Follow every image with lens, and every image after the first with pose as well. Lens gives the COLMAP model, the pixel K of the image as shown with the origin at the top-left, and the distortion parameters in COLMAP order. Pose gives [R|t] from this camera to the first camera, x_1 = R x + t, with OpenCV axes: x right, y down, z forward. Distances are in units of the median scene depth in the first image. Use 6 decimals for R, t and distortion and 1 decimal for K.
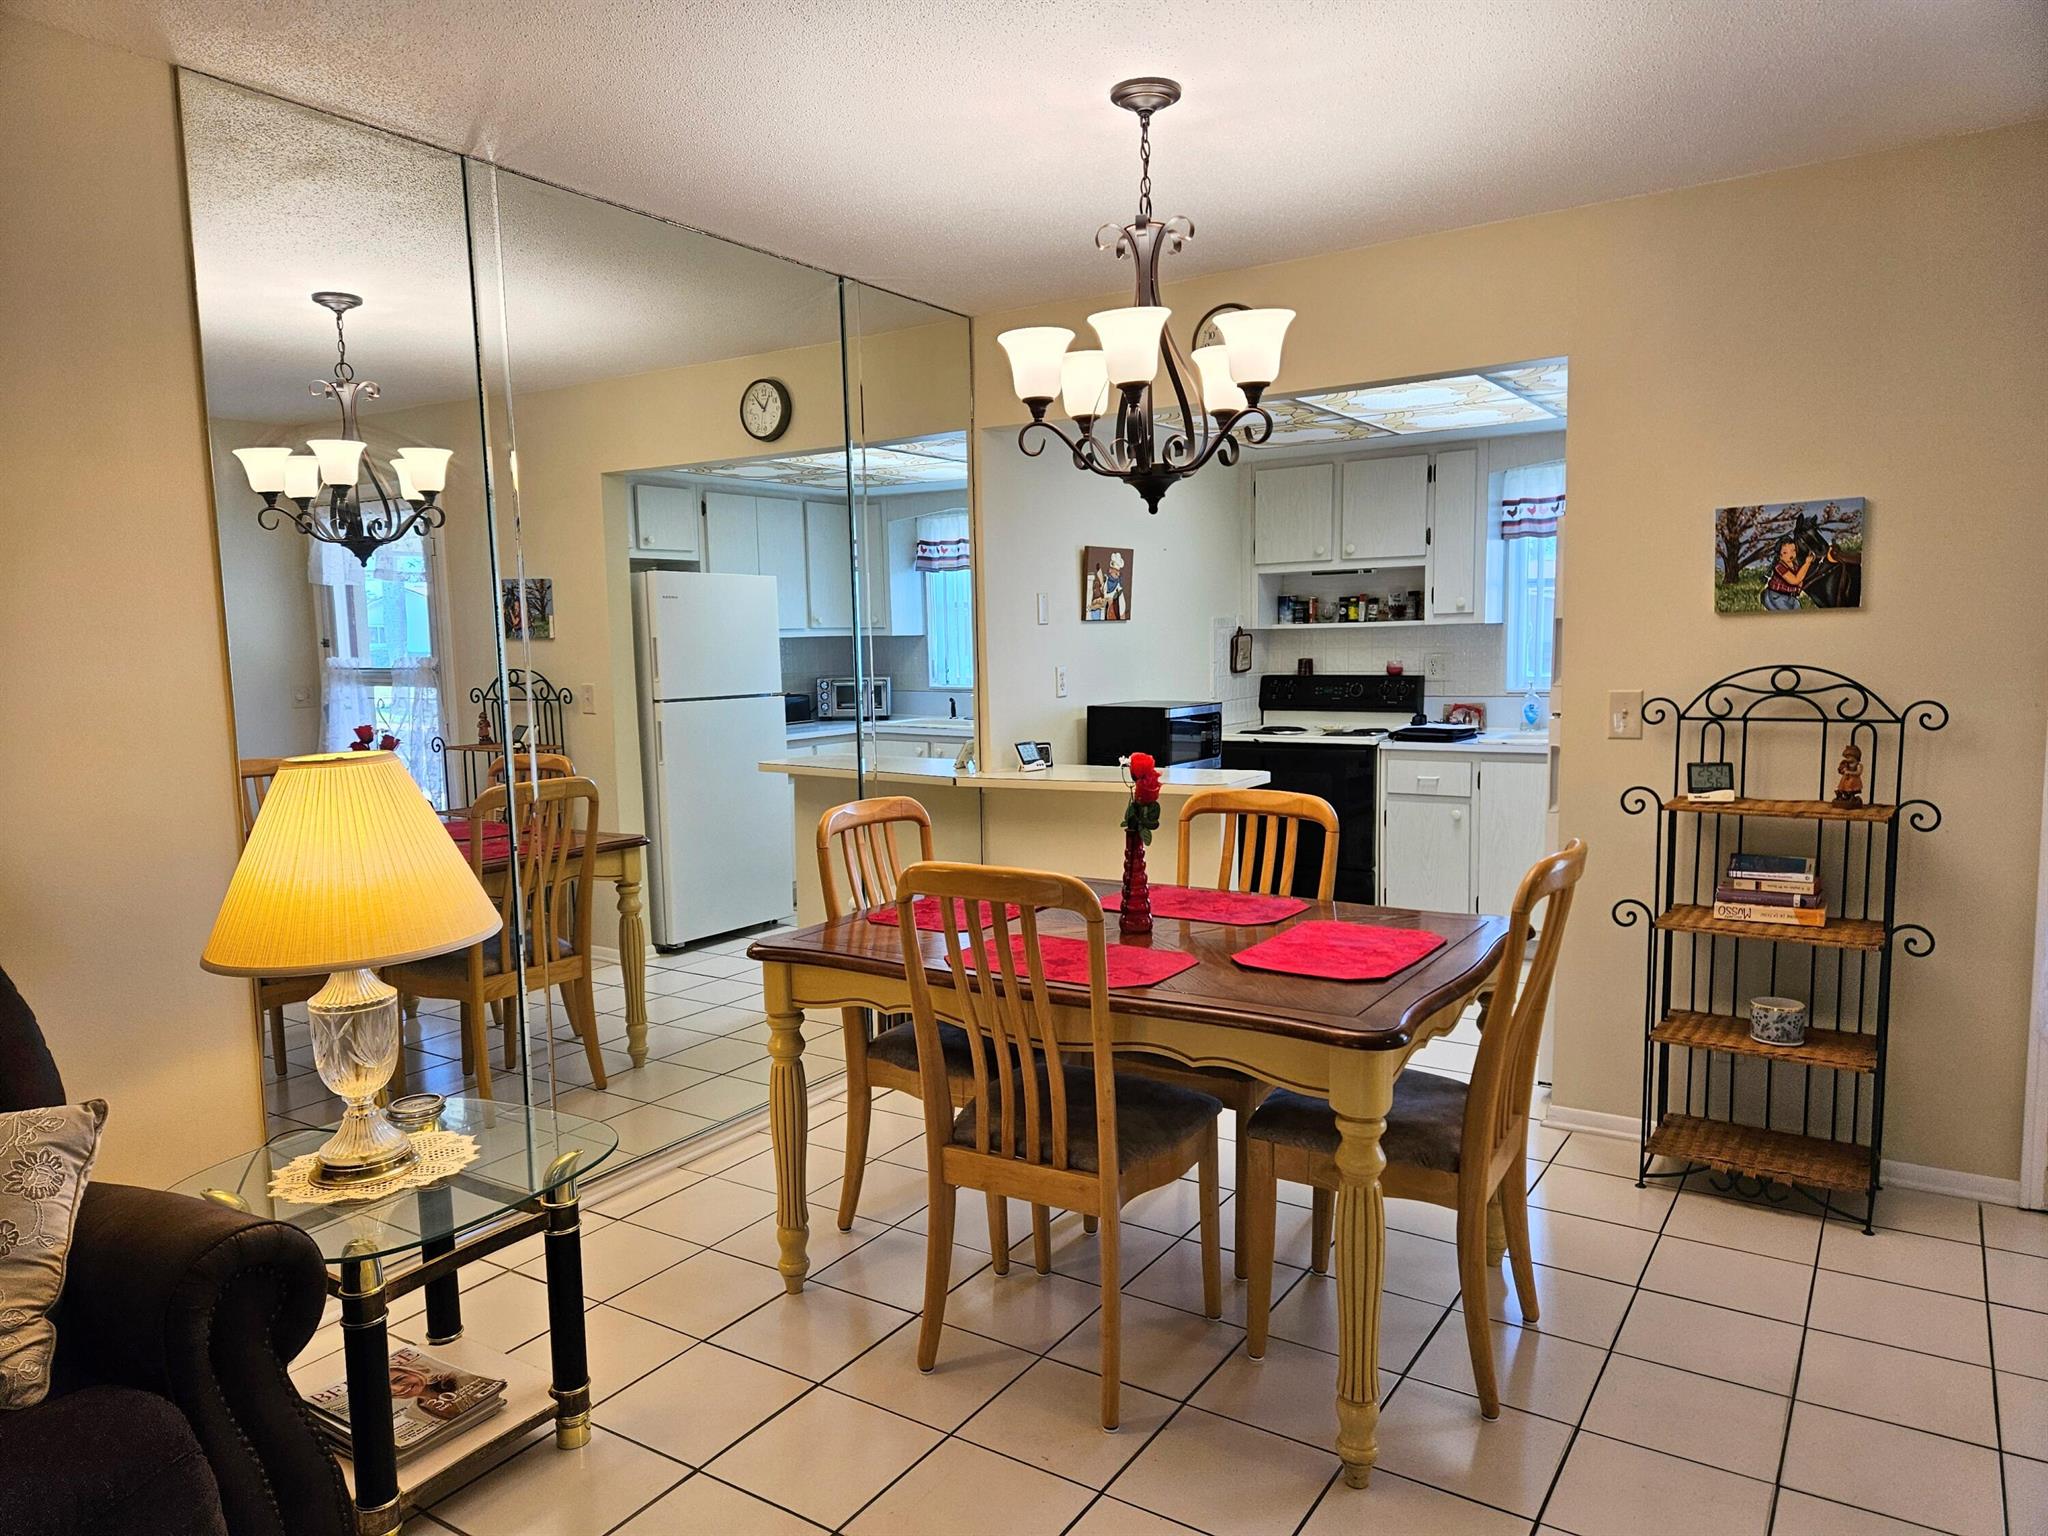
lens RADIAL K [[1353.5, 0, 1044.9], [0, 1353.5, 784.3], [0, 0, 1]] dist [0.103509, -0.105124]
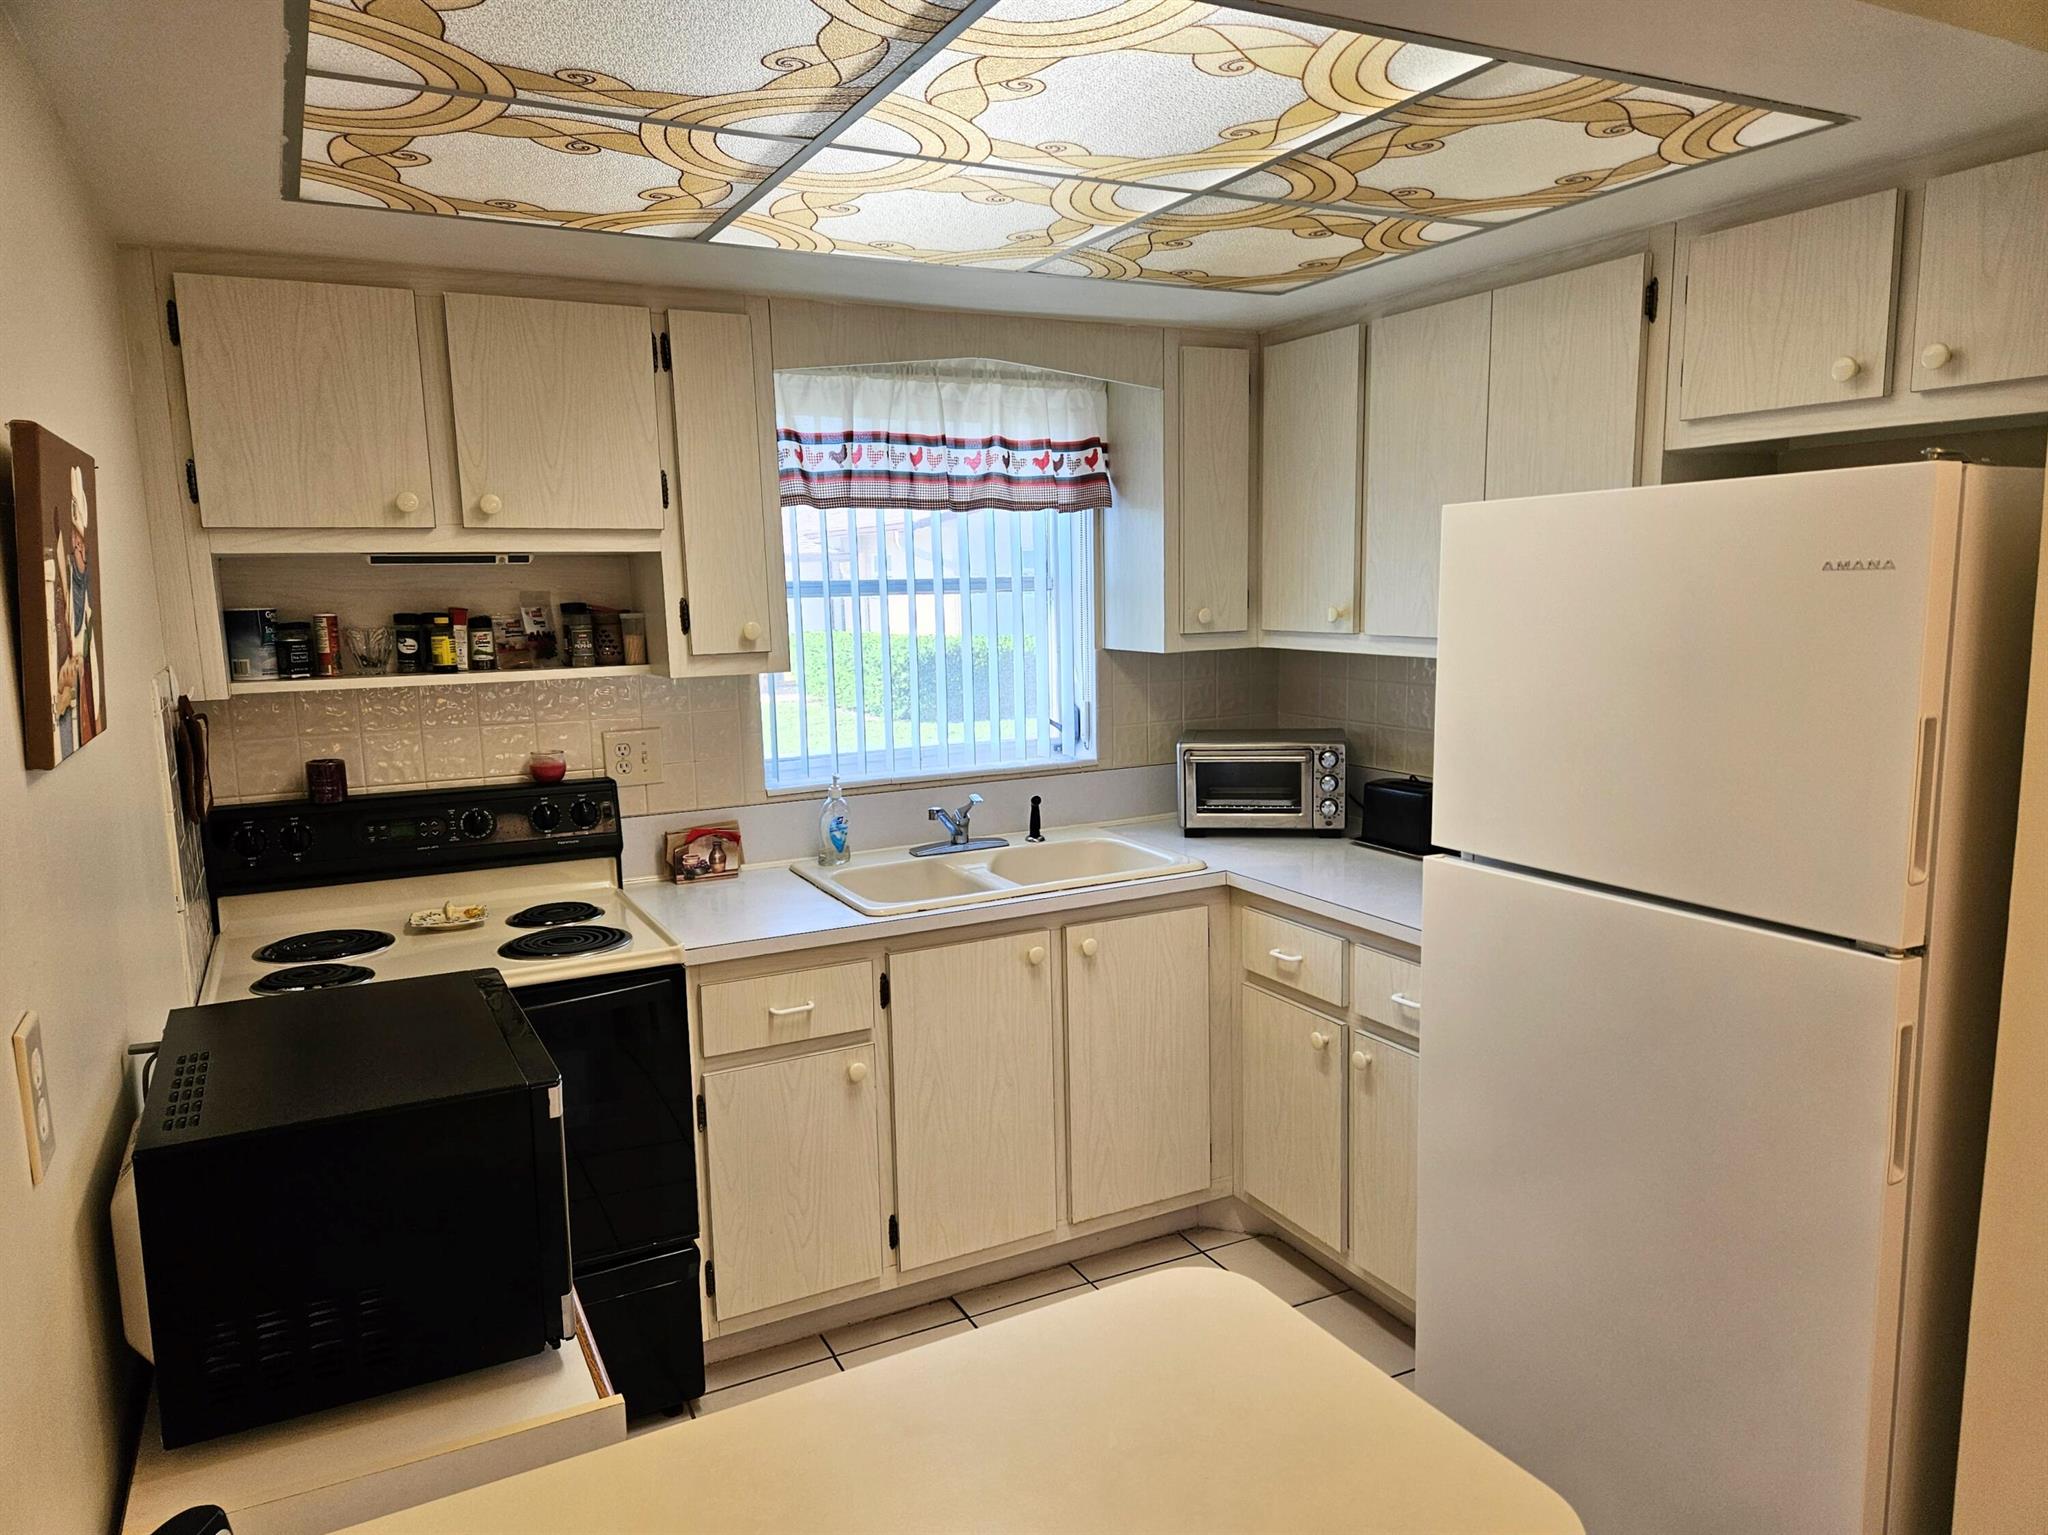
lens RADIAL K [[1372.8, 0, 1018.3], [0, 1372.8, 790.3], [0, 0, 1]] dist [0.104005, -0.107417]
pose [[0.506795, -0.122943, 0.853255, -0.075193], [0.106167, 0.991145, 0.079752, -0.107627], [-0.855504, 0.050170, 0.515360, 0.676807]]
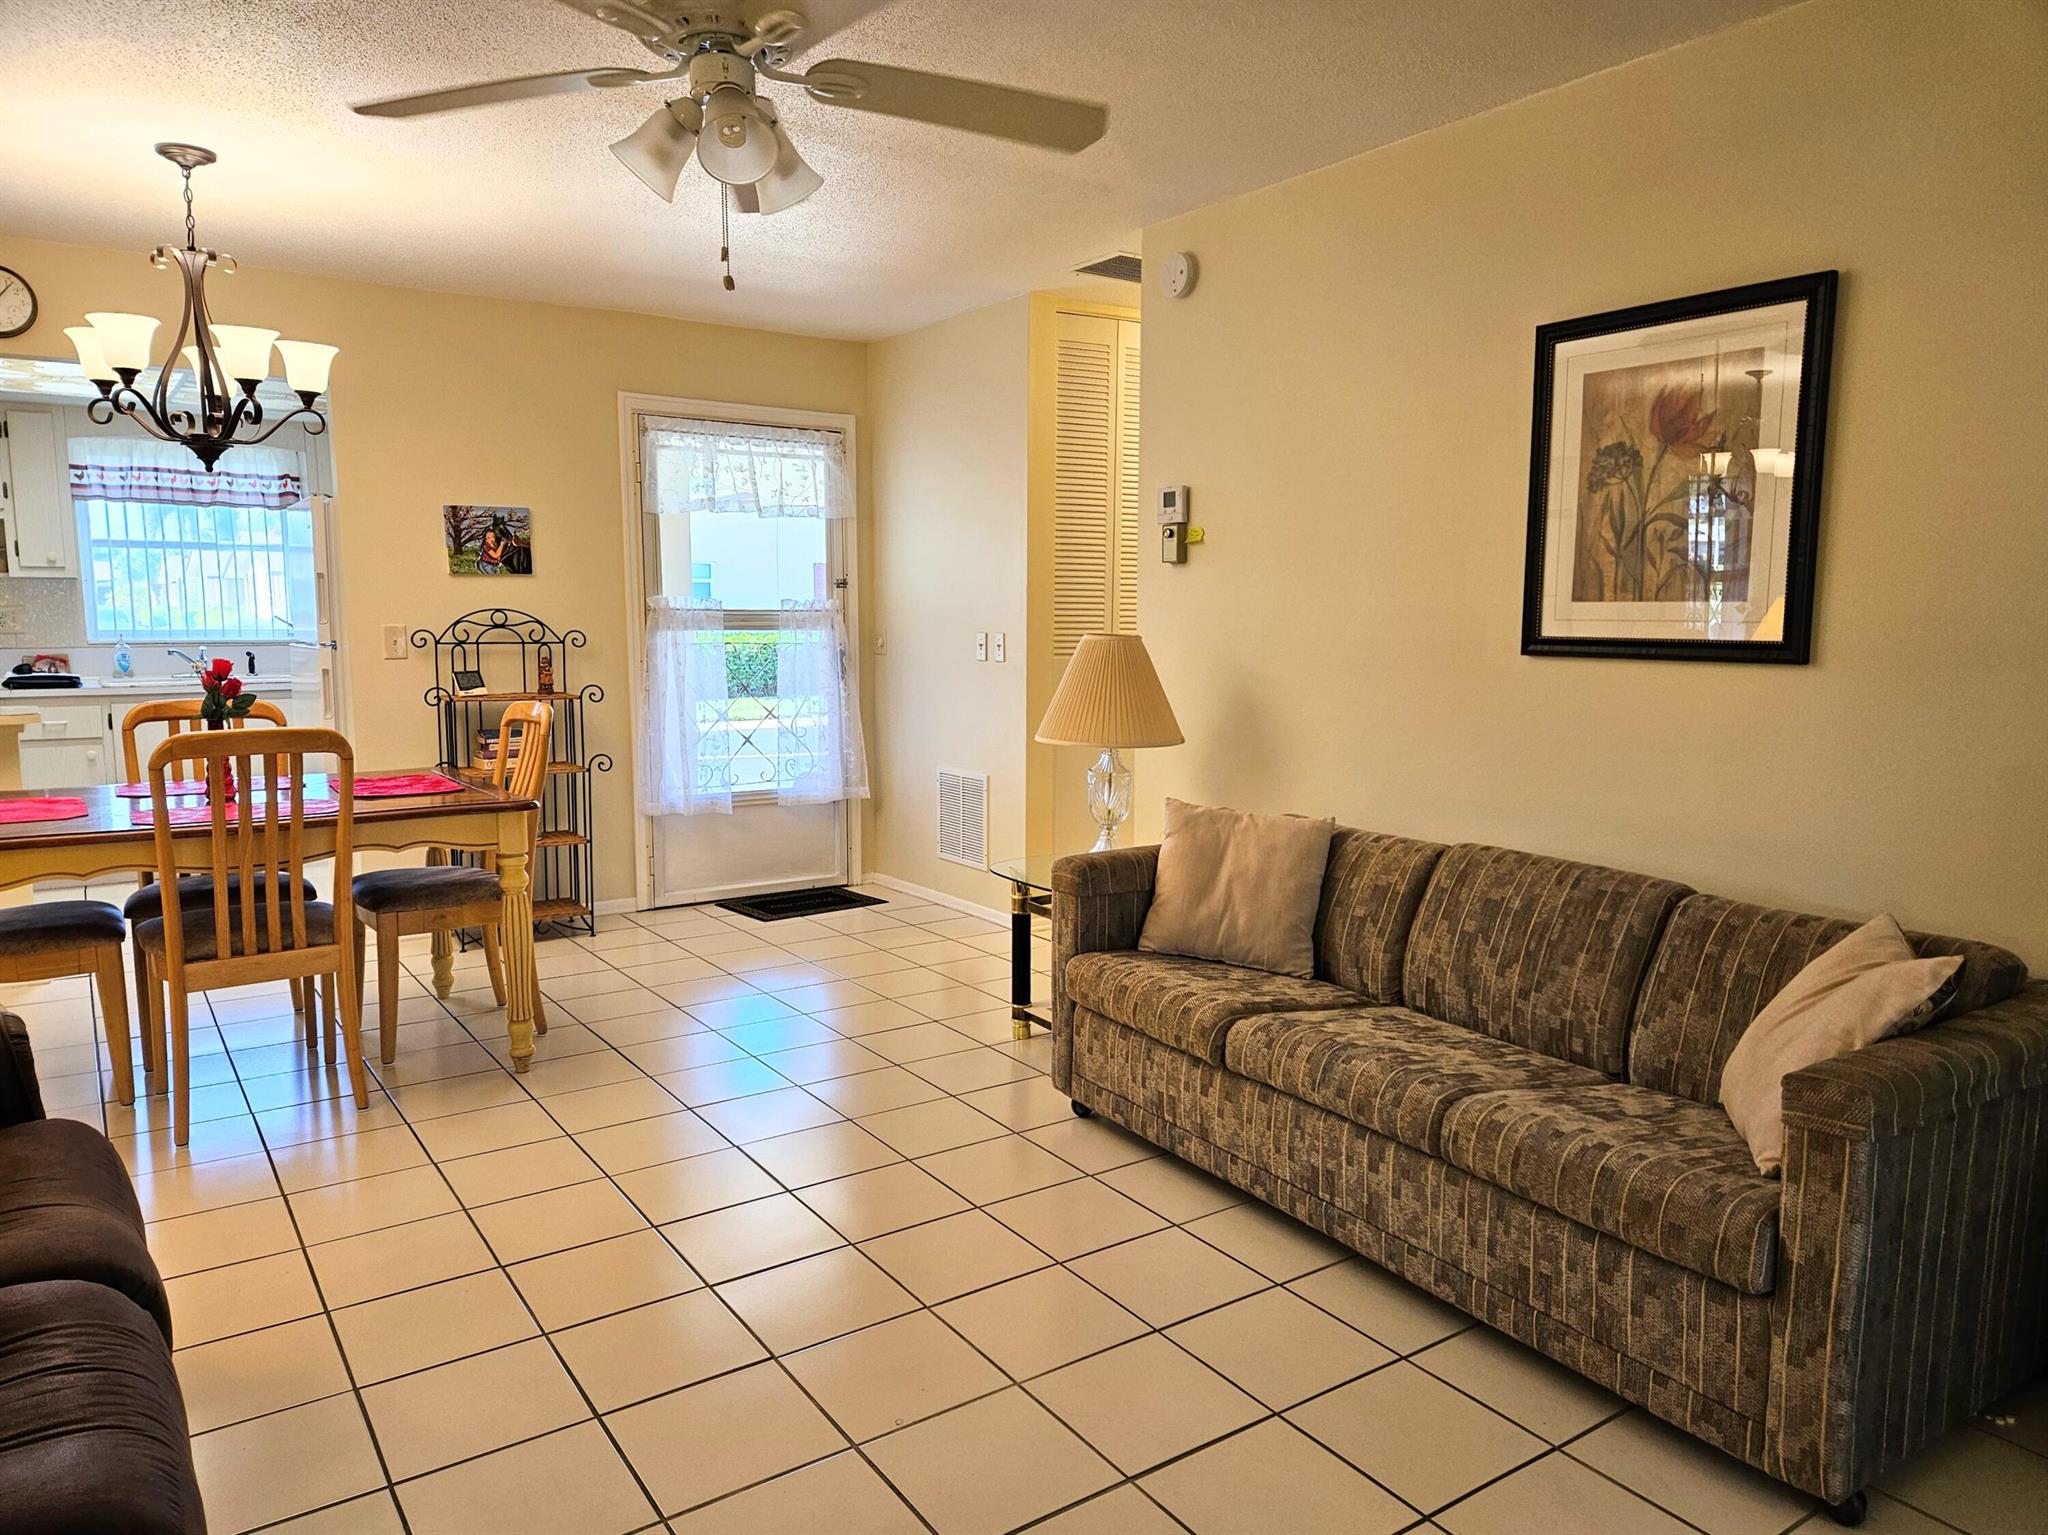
lens RADIAL K [[1372.8, 0, 1018.3], [0, 1372.8, 790.3], [0, 0, 1]] dist [0.104005, -0.107417]
pose [[0.384801, -0.100558, 0.917506, -0.429732], [0.090603, 0.993362, 0.070873, 0.037124], [-0.918542, 0.055857, 0.391357, -0.101463]]
